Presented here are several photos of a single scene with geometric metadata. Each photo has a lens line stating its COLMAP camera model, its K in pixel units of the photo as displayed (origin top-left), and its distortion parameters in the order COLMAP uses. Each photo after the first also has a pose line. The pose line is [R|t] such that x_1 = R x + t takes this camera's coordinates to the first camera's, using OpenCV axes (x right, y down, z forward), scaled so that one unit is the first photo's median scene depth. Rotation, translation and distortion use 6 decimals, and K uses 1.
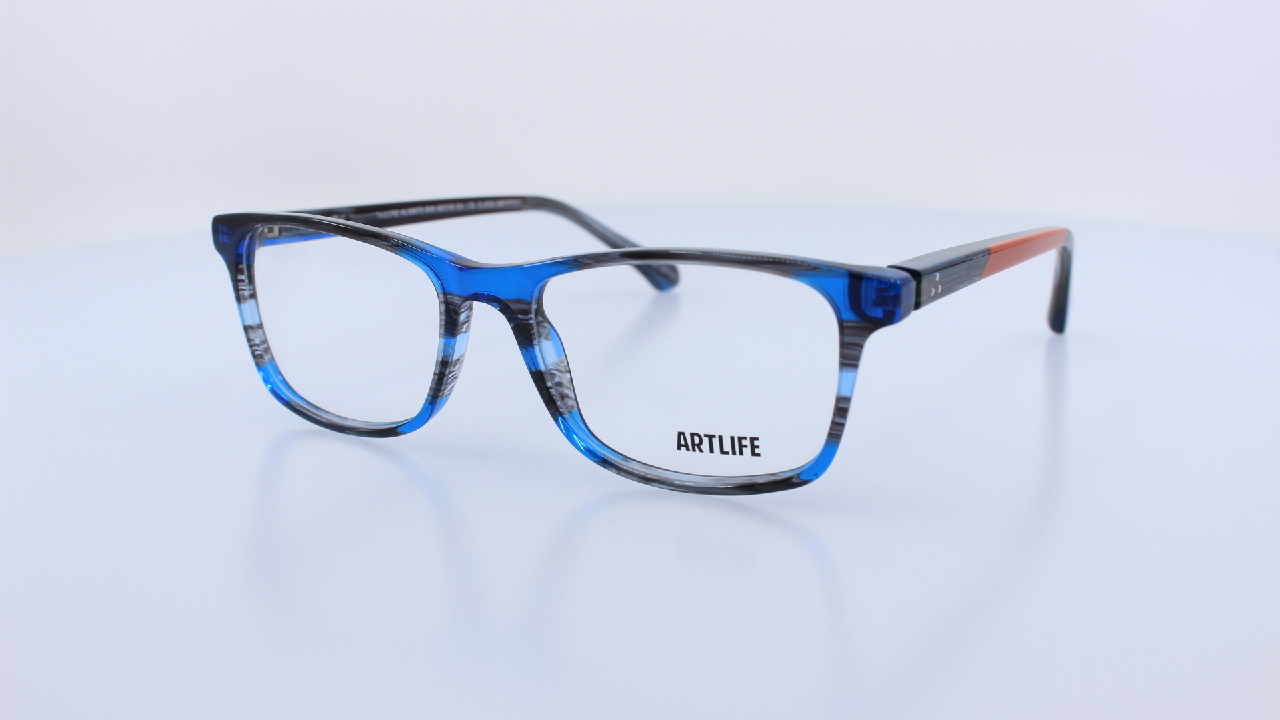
lens RADIAL K [[1530.7, 0, 640.0], [0, 1530.7, 360.0], [0, 0, 1]] dist [-0.011252, -0.002987]
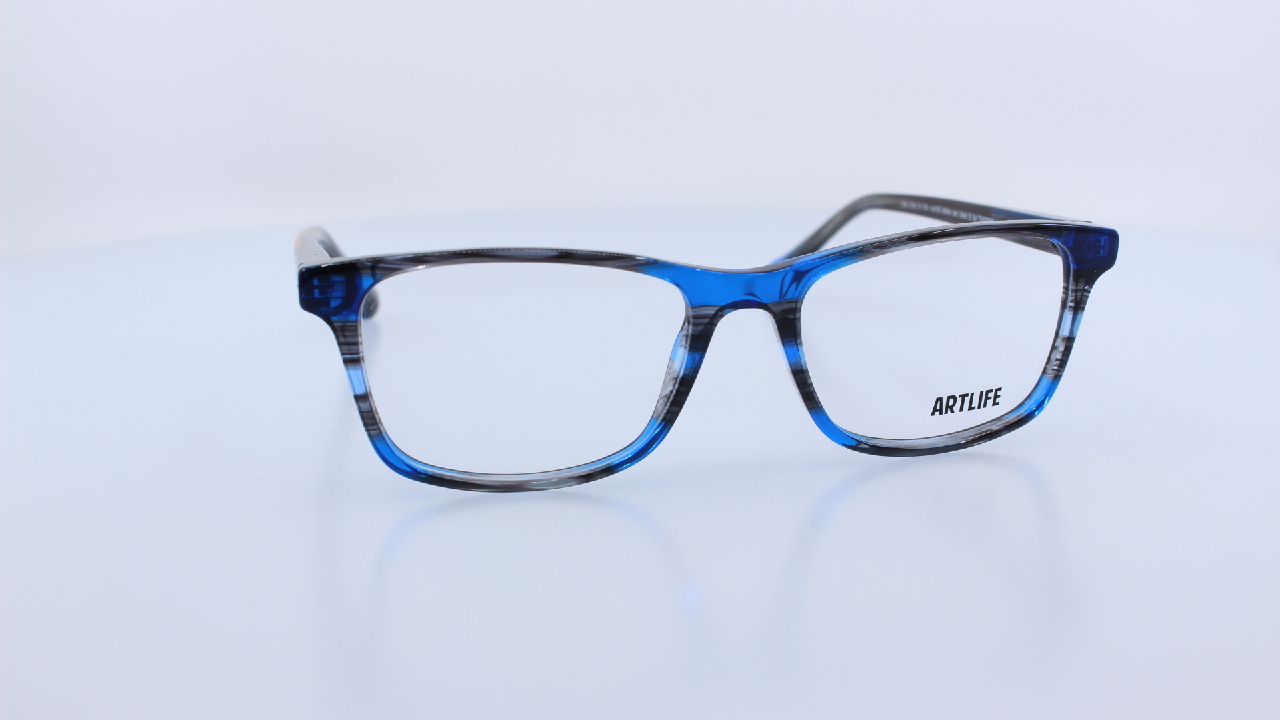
lens RADIAL K [[1530.7, 0, 640.0], [0, 1530.7, 360.0], [0, 0, 1]] dist [-0.011252, -0.002987]
pose [[0.718512, -0.162714, 0.676214, -0.823303], [0.166334, 0.984237, 0.060094, -0.076450], [-0.675332, 0.069299, 0.734251, 0.340824]]
